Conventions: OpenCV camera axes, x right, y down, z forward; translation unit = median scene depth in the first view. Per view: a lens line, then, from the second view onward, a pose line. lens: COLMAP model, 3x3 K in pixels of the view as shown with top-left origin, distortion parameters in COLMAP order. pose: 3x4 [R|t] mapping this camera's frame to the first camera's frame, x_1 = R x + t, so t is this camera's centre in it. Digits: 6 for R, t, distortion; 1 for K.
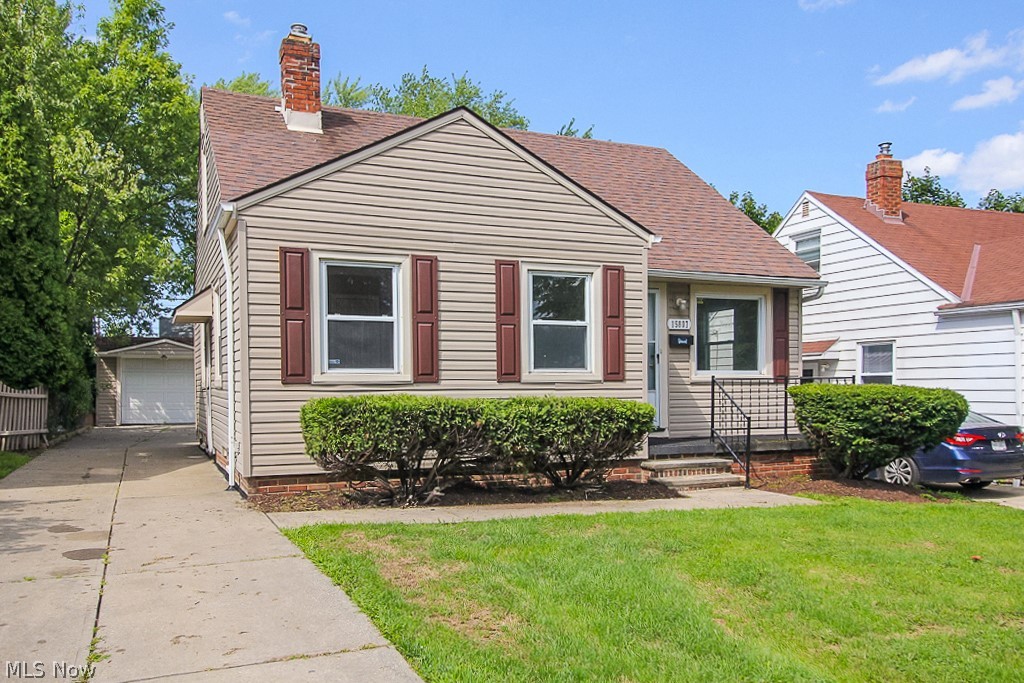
lens RADIAL K [[859.2, 0, 527.3], [0, 859.2, 368.0], [0, 0, 1]] dist [0.066229, -0.002122]
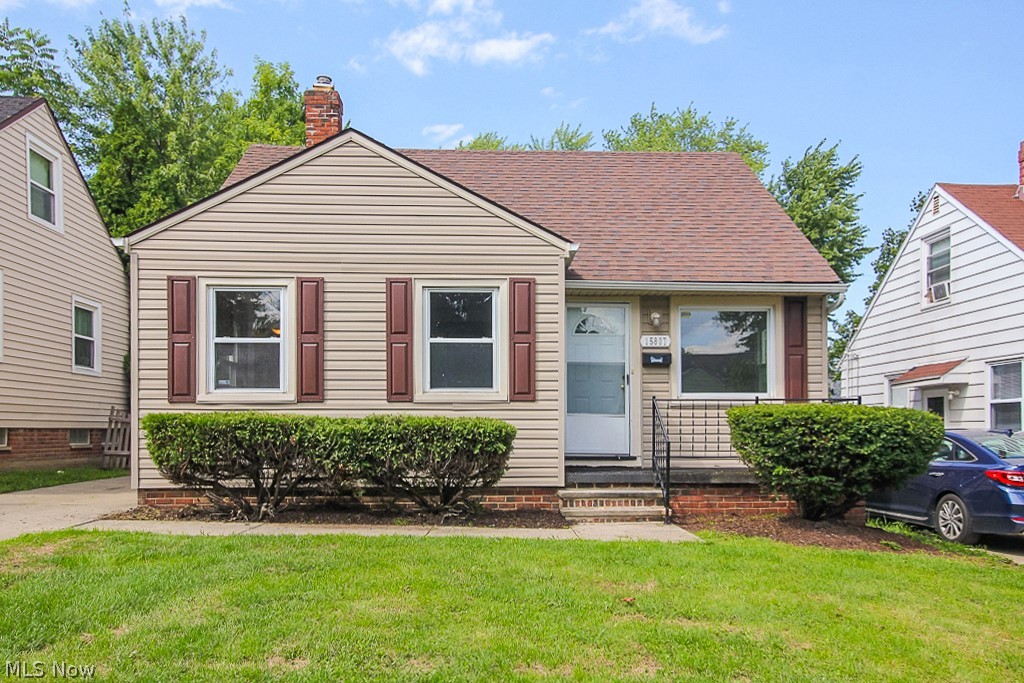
lens RADIAL K [[859.2, 0, 523.2], [0, 859.2, 378.0], [0, 0, 1]] dist [0.066229, -0.002122]
pose [[0.930301, -0.017333, -0.366387, 0.462032], [0.002882, 0.999197, -0.039954, 0.028230], [0.366785, 0.036113, 0.929605, 0.140519]]
